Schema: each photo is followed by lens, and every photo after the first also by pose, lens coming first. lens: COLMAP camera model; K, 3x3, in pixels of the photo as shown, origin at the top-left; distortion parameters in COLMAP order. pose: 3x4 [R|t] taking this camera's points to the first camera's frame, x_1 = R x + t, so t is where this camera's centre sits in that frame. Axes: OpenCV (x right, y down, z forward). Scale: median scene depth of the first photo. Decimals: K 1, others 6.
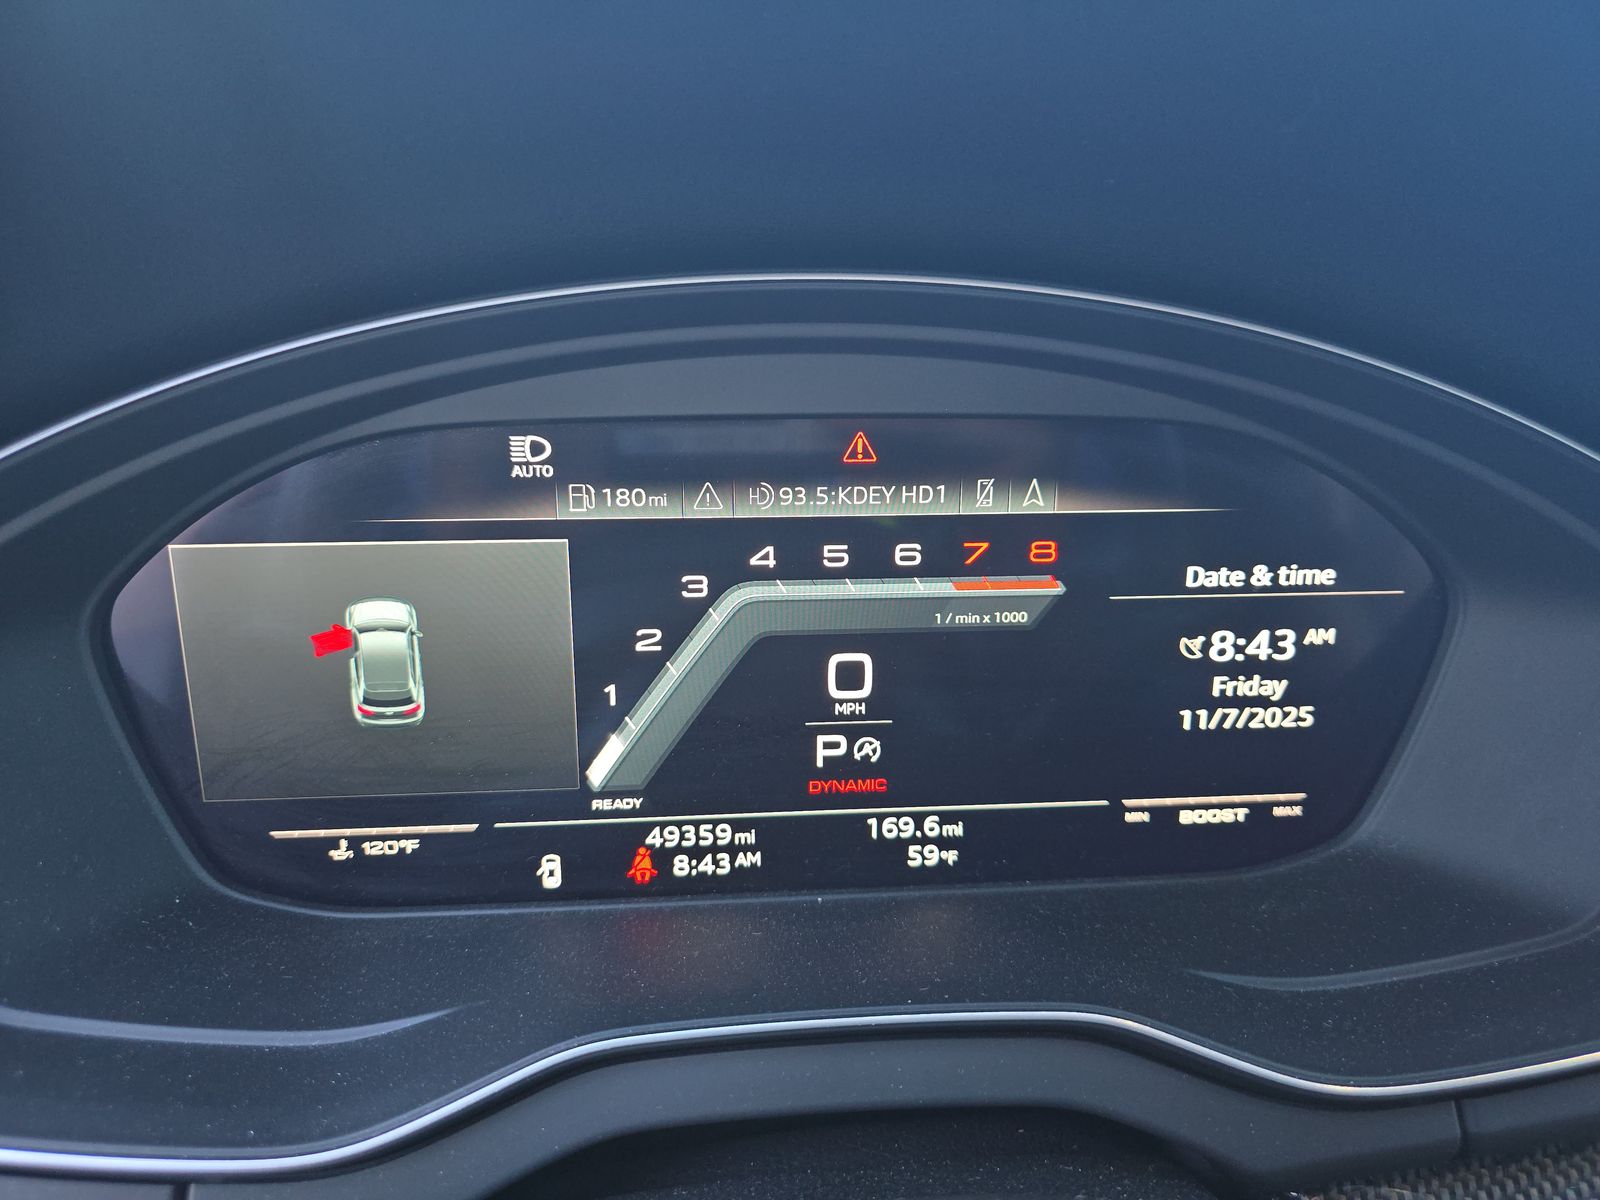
lens RADIAL K [[1061.1, 0, 785.5], [0, 1061.1, 590.3], [0, 0, 1]] dist [0.026951, -0.032060]
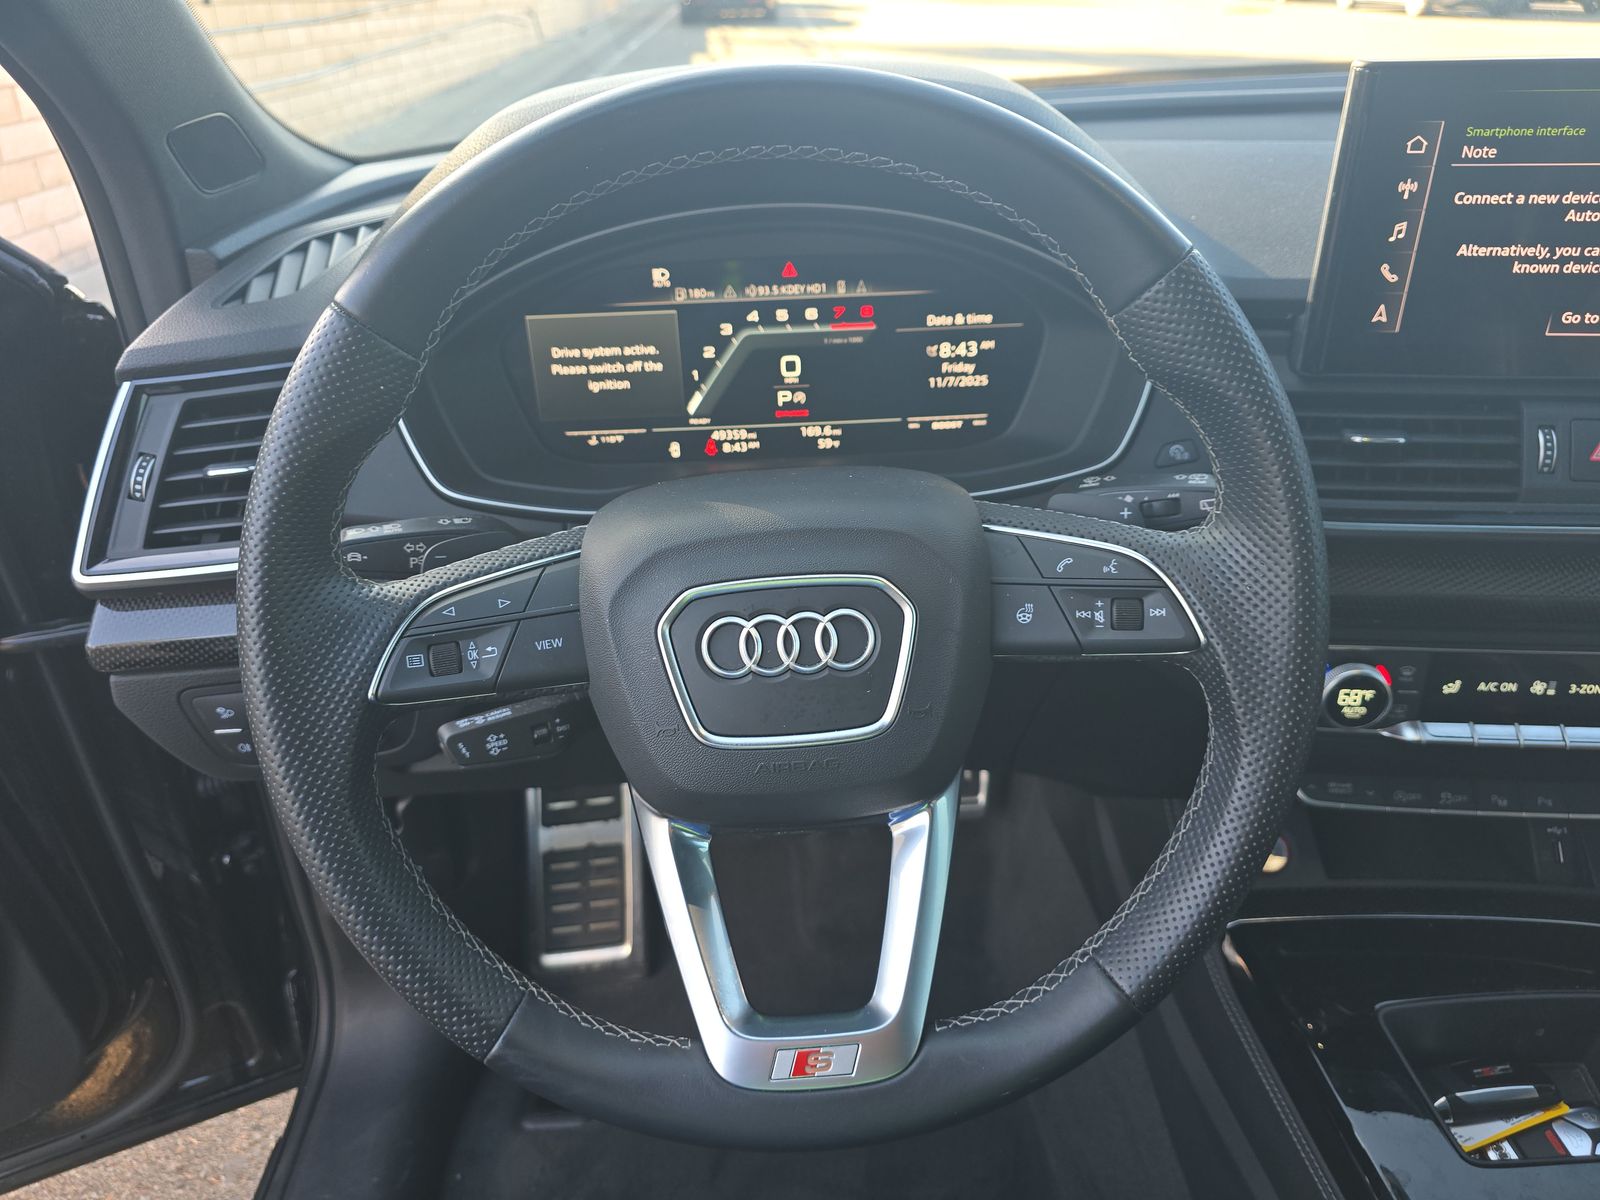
lens RADIAL K [[1061.1, 0, 797.1], [0, 1061.1, 608.5], [0, 0, 1]] dist [0.026951, -0.032060]
pose [[0.997656, -0.012944, -0.067201, 0.232143], [0.024834, 0.983493, 0.179235, 0.190847], [0.063771, -0.180484, 0.981508, -1.515159]]
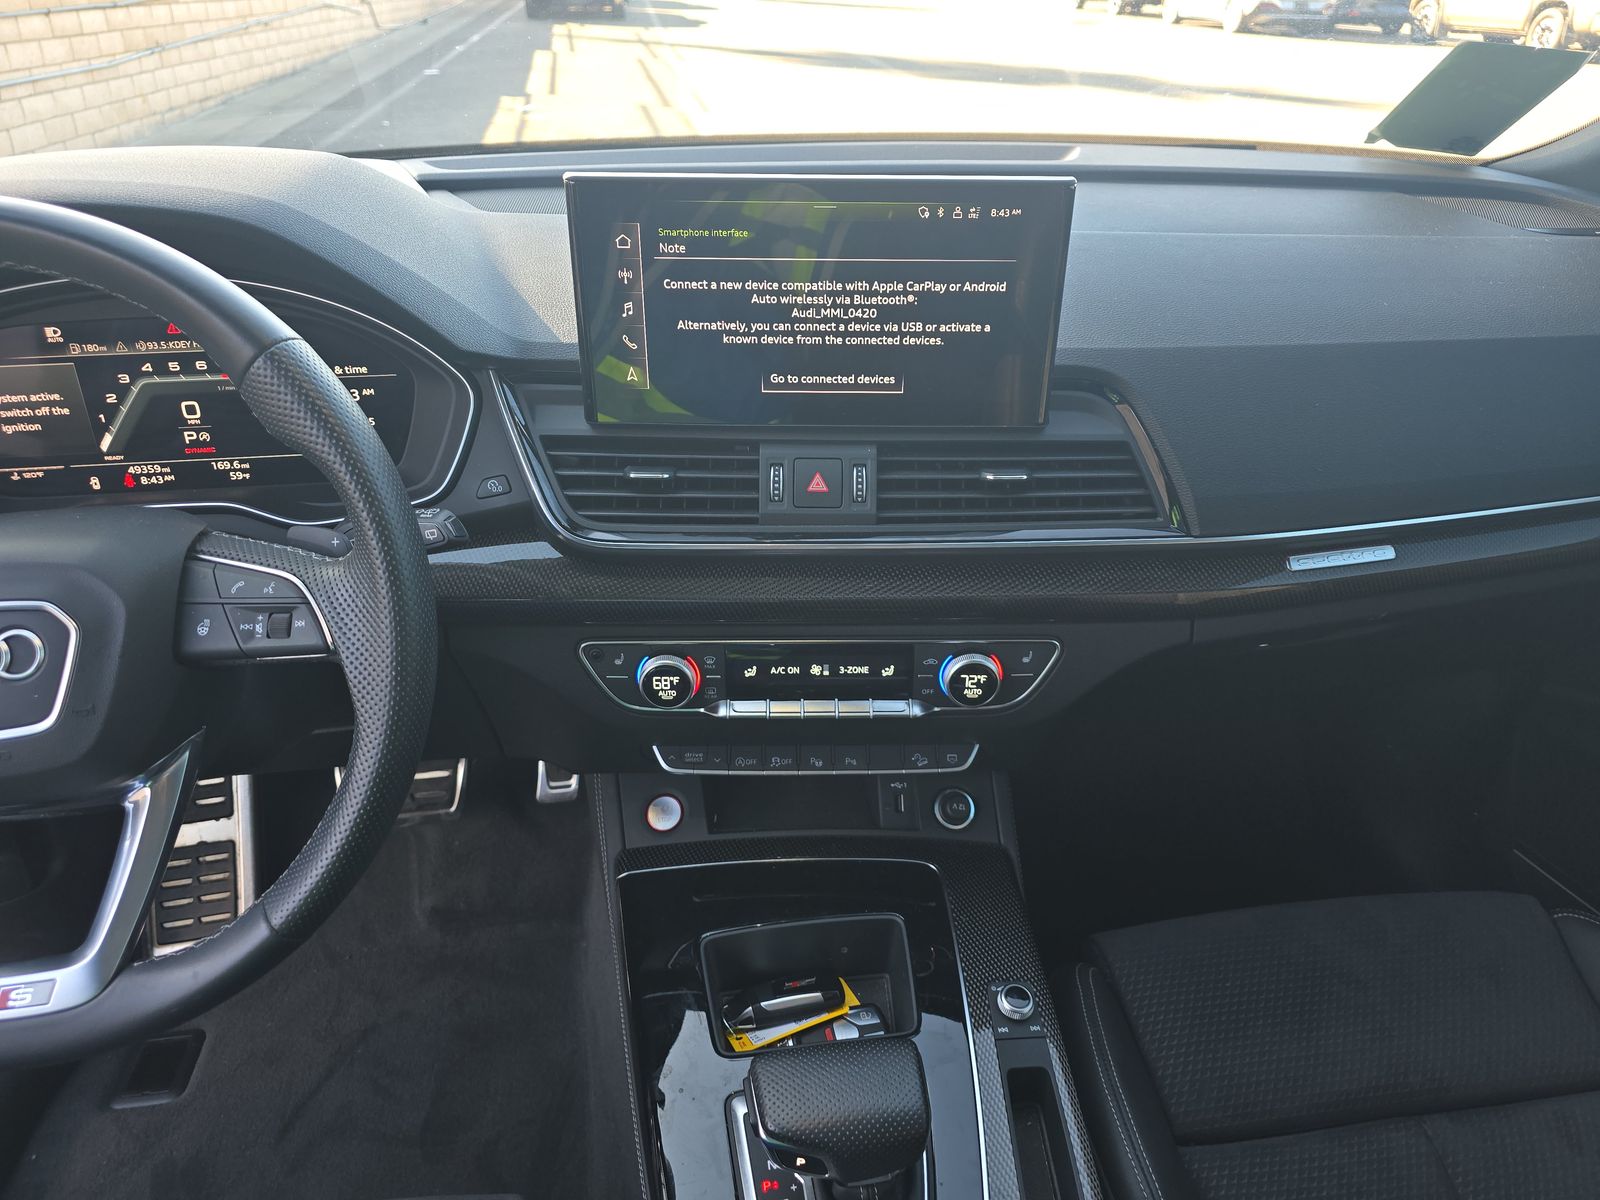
lens RADIAL K [[1061.1, 0, 807.8], [0, 1061.1, 605.0], [0, 0, 1]] dist [0.026951, -0.032060]
pose [[0.998425, -0.036638, 0.042496, 1.548370], [0.028227, 0.982539, 0.183904, 0.113946], [-0.048492, -0.182415, 0.982025, -1.951029]]
